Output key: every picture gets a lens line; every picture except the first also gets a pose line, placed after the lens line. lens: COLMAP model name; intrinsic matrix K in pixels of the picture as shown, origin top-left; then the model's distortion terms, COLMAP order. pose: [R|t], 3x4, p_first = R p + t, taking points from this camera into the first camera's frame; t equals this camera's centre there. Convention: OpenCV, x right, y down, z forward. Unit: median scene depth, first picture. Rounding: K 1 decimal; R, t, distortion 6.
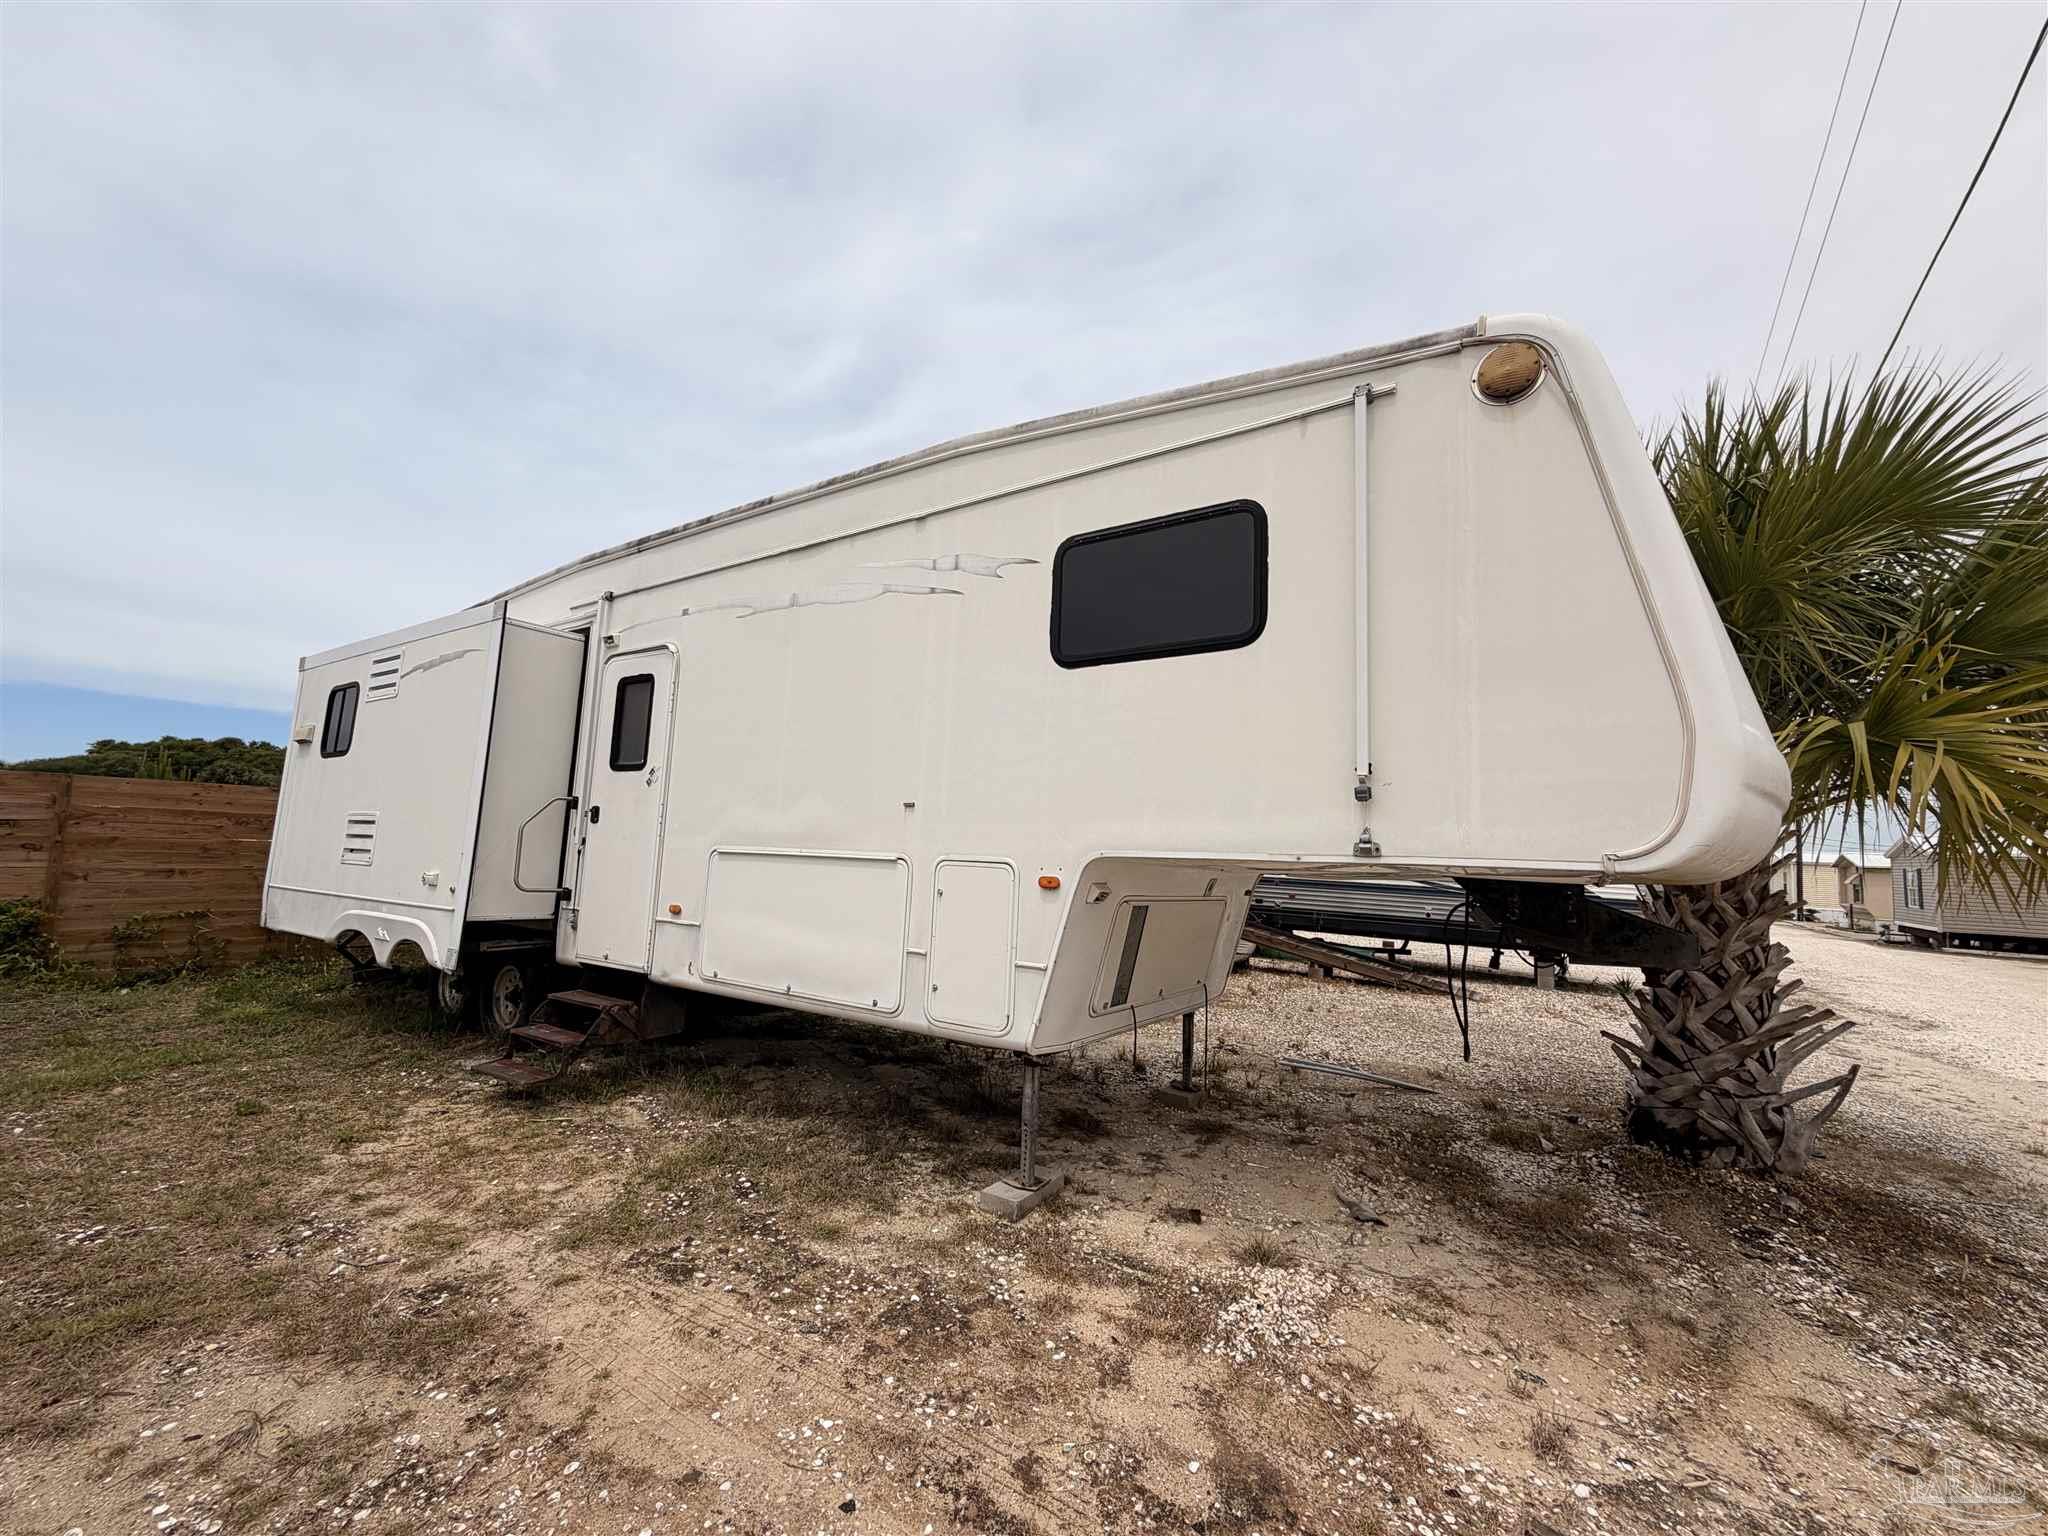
lens RADIAL K [[817.1, 0, 1019.1], [0, 817.1, 773.6], [0, 0, 1]] dist [0.000599, -0.000194]
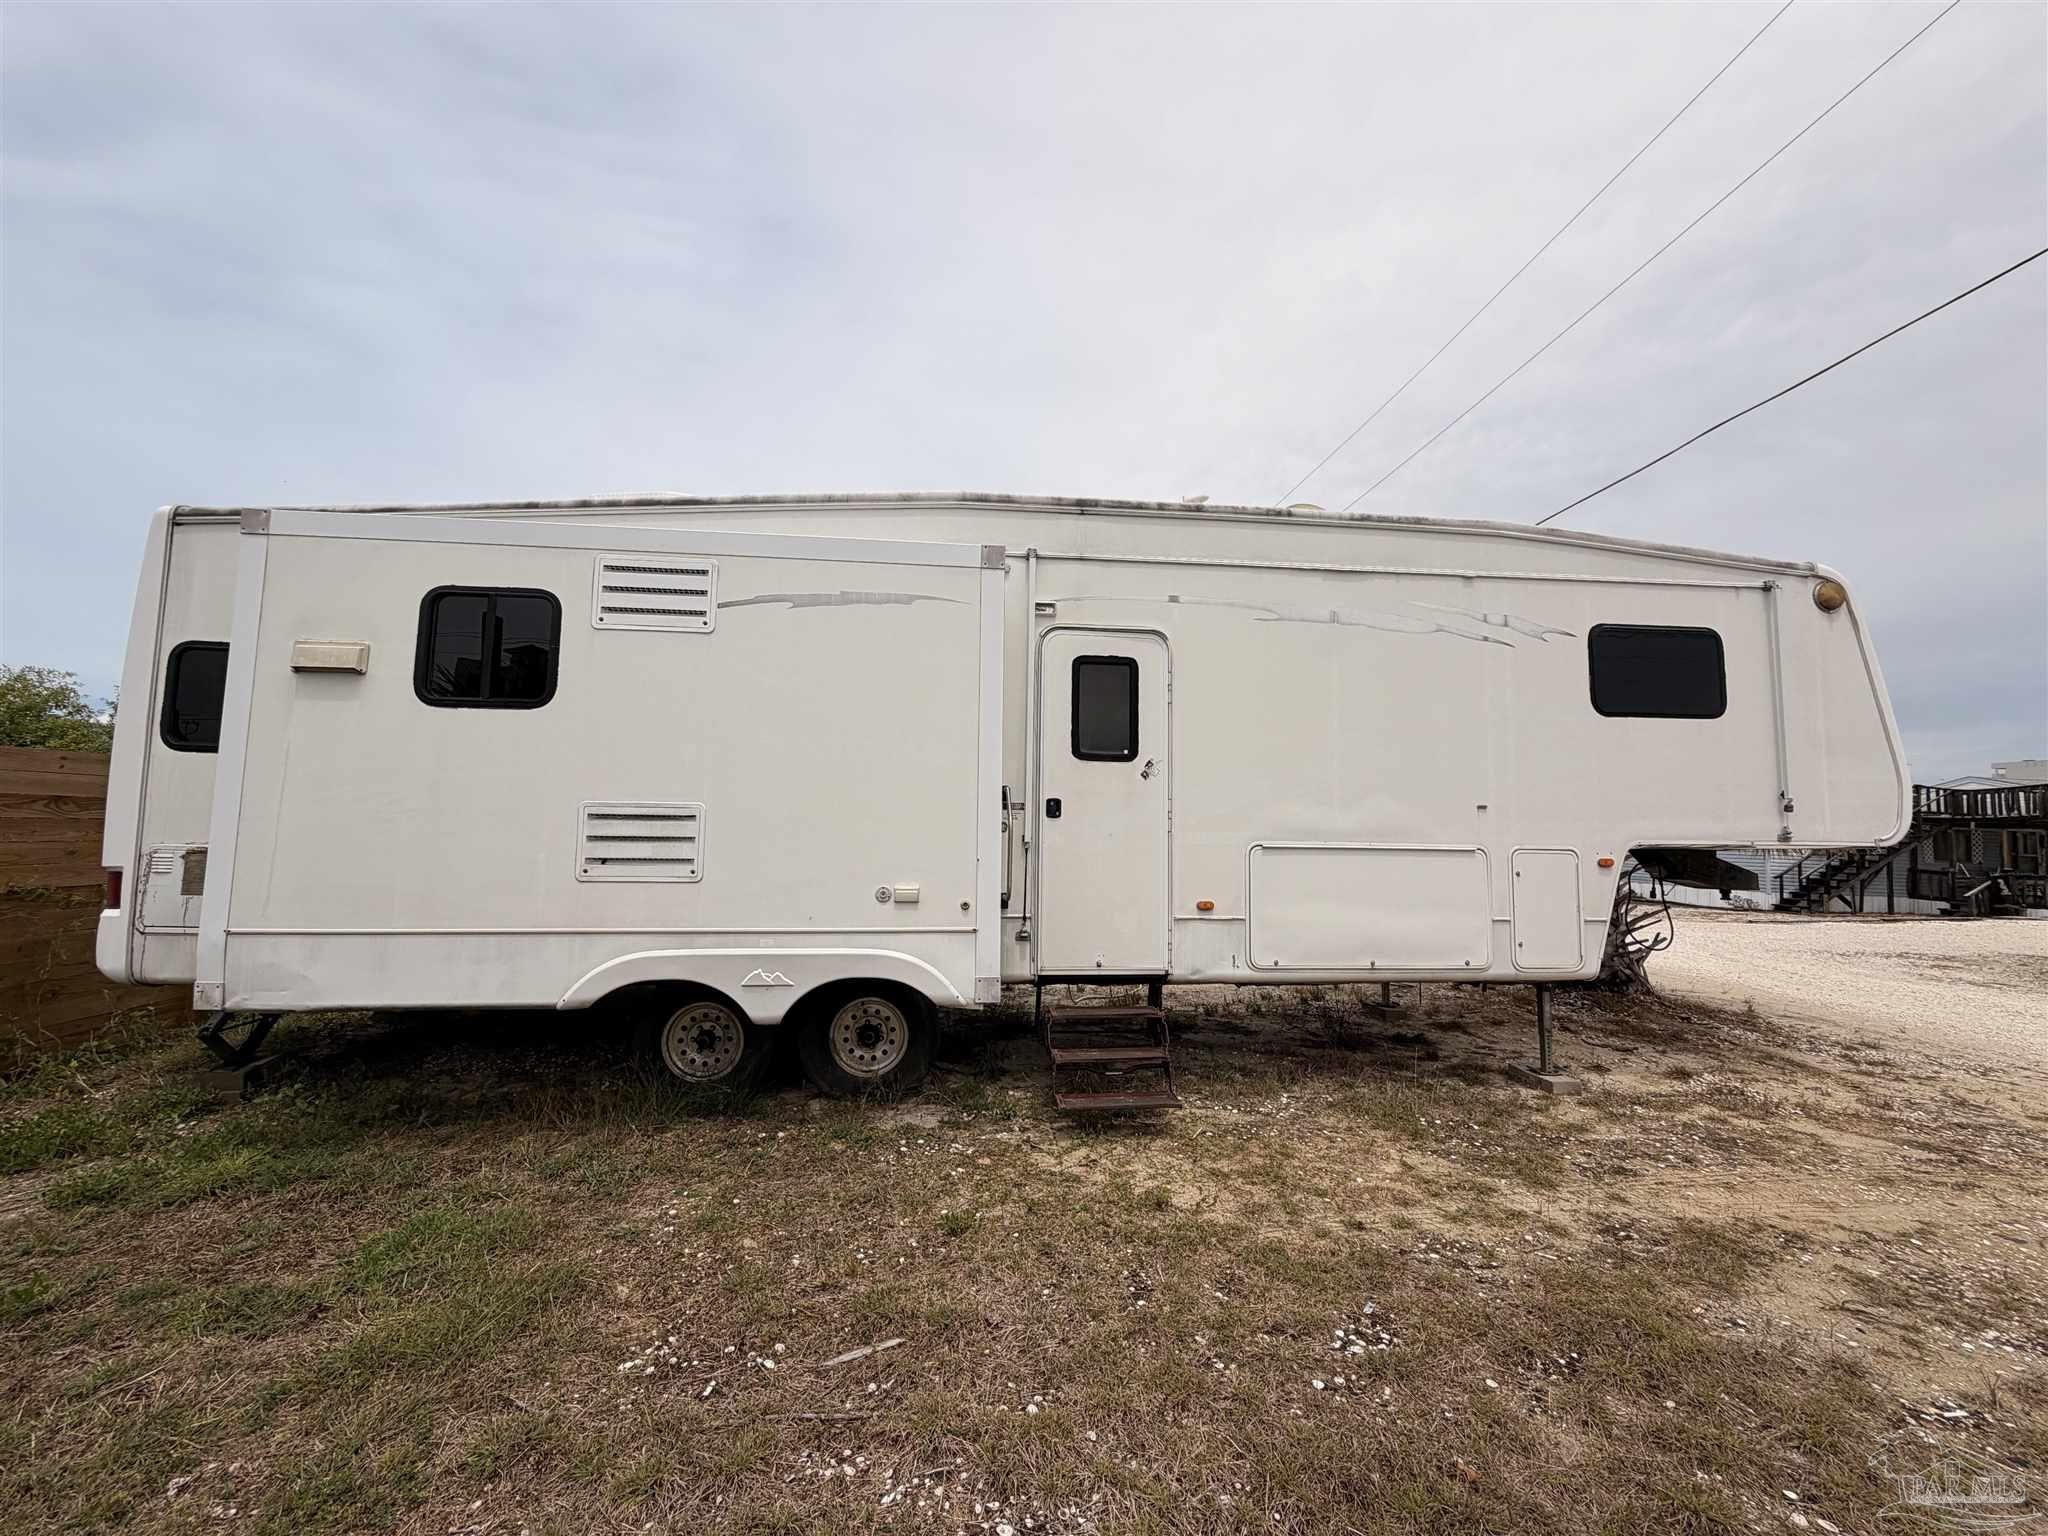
lens RADIAL K [[813.9, 0, 1030.6], [0, 813.9, 774.4], [0, 0, 1]] dist [0.000782, -0.000035]
pose [[0.775132, 0.019625, 0.631494, -1.695906], [-0.049655, 0.998318, 0.029924, -0.017444], [-0.629845, -0.054552, 0.774803, 0.524686]]
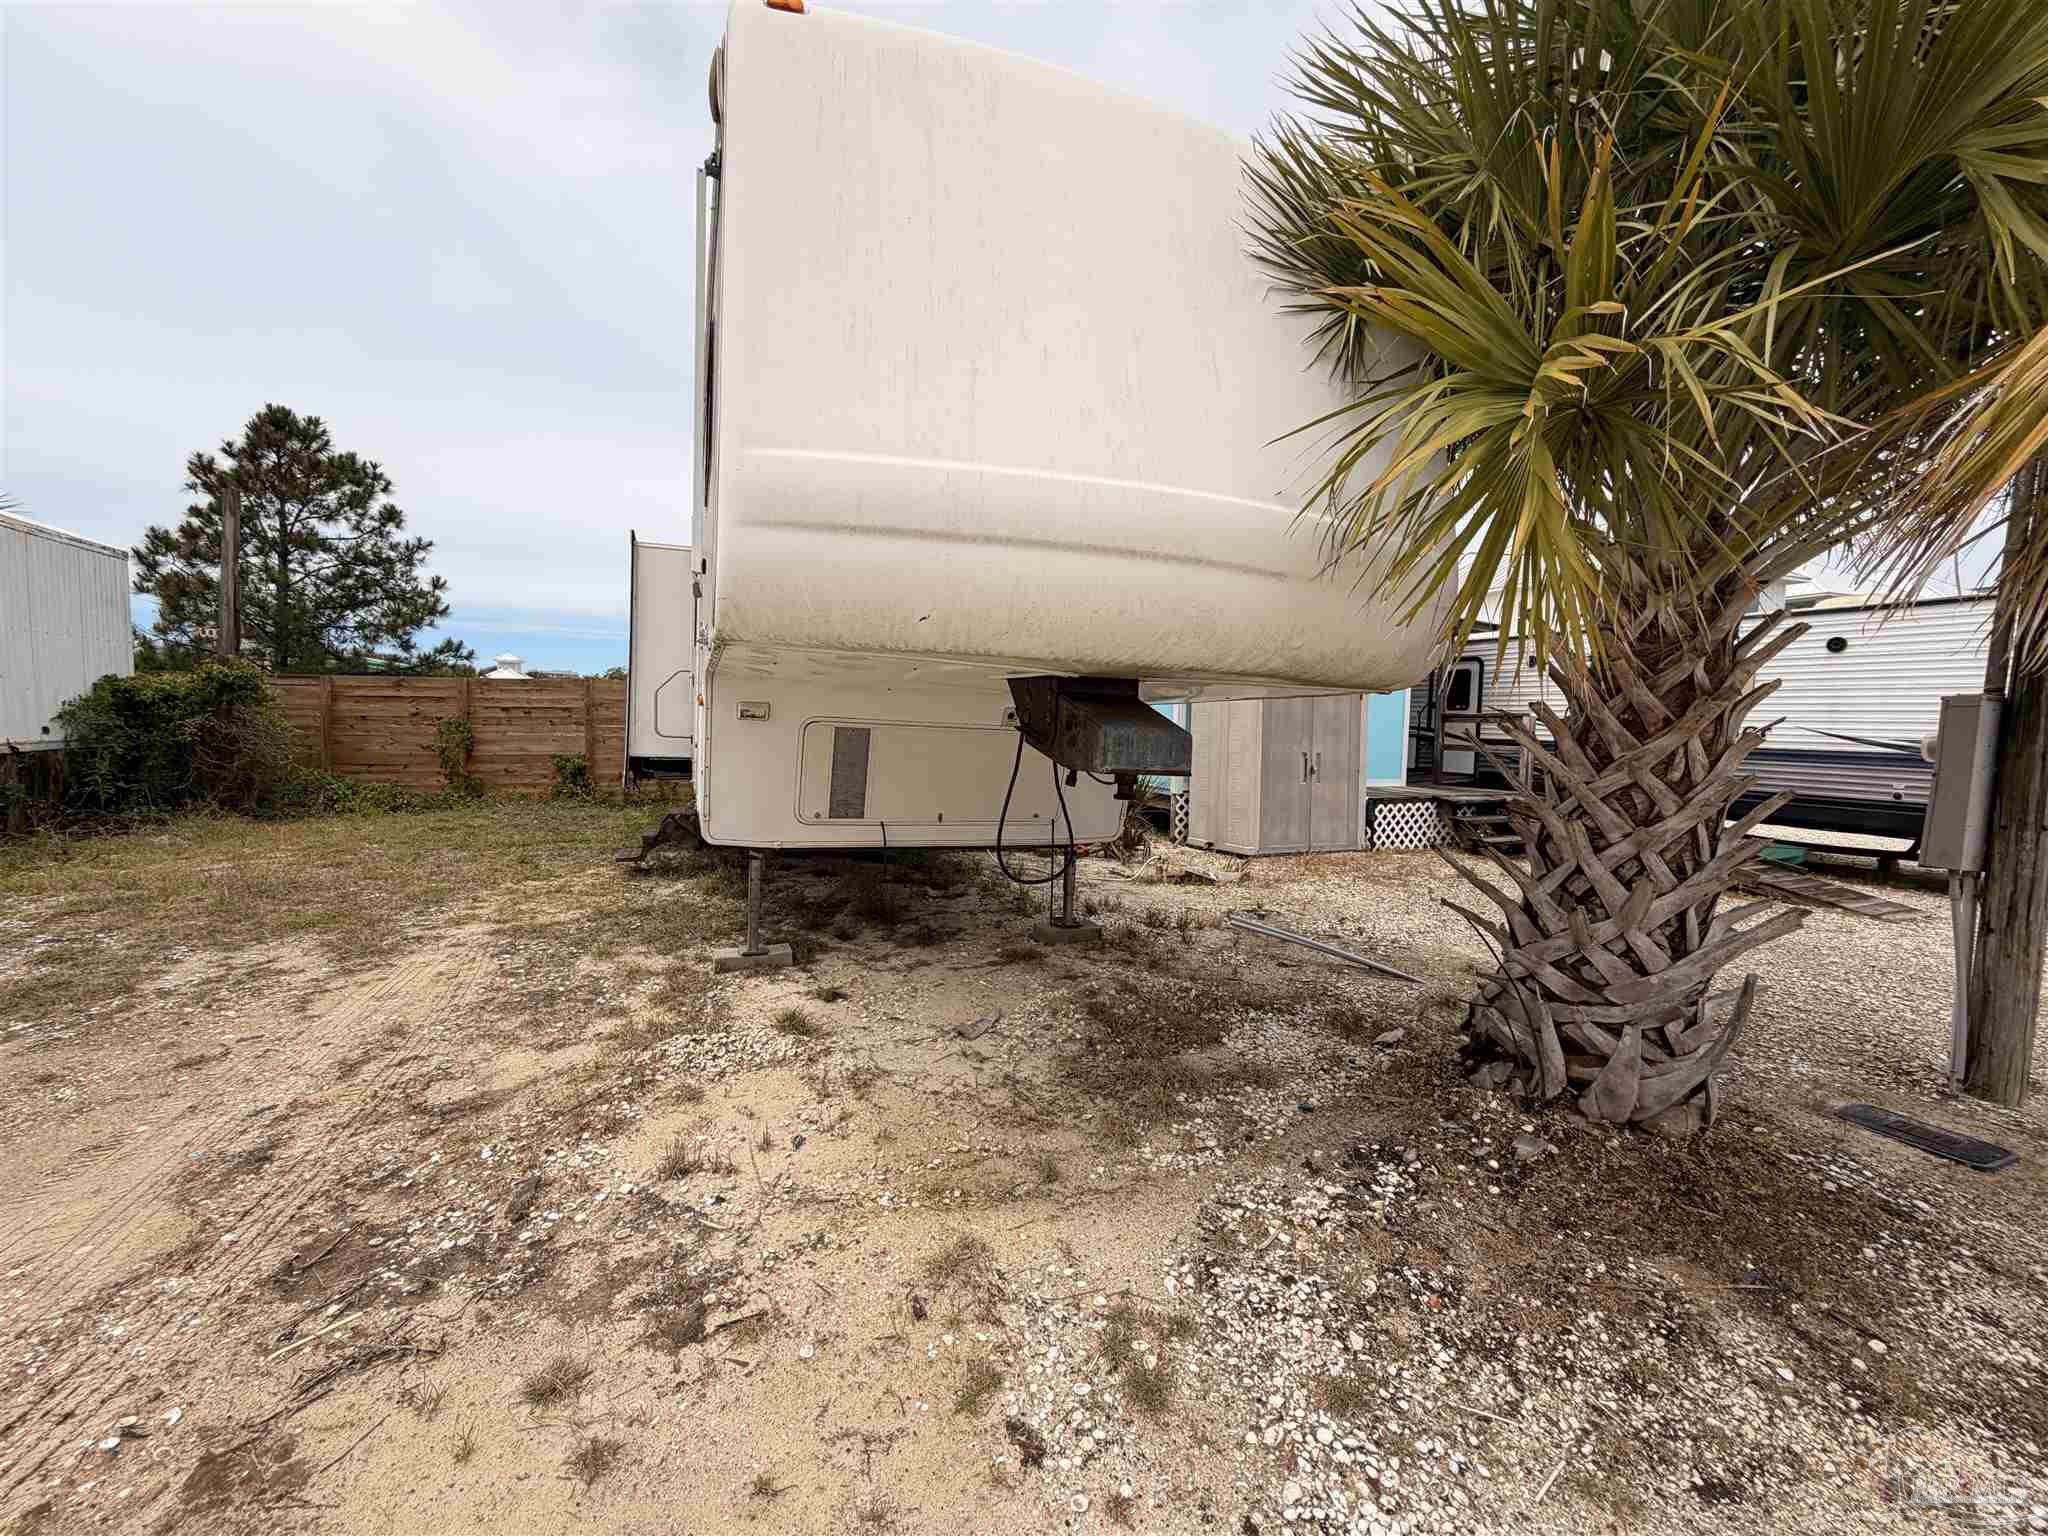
lens RADIAL K [[817.1, 0, 1019.1], [0, 817.1, 773.6], [0, 0, 1]] dist [0.000599, -0.000194]
pose [[0.819700, 0.012515, -0.572657, 1.090529], [0.064153, 0.991465, 0.113496, 0.132336], [0.569190, -0.129770, 0.811901, 0.286397]]
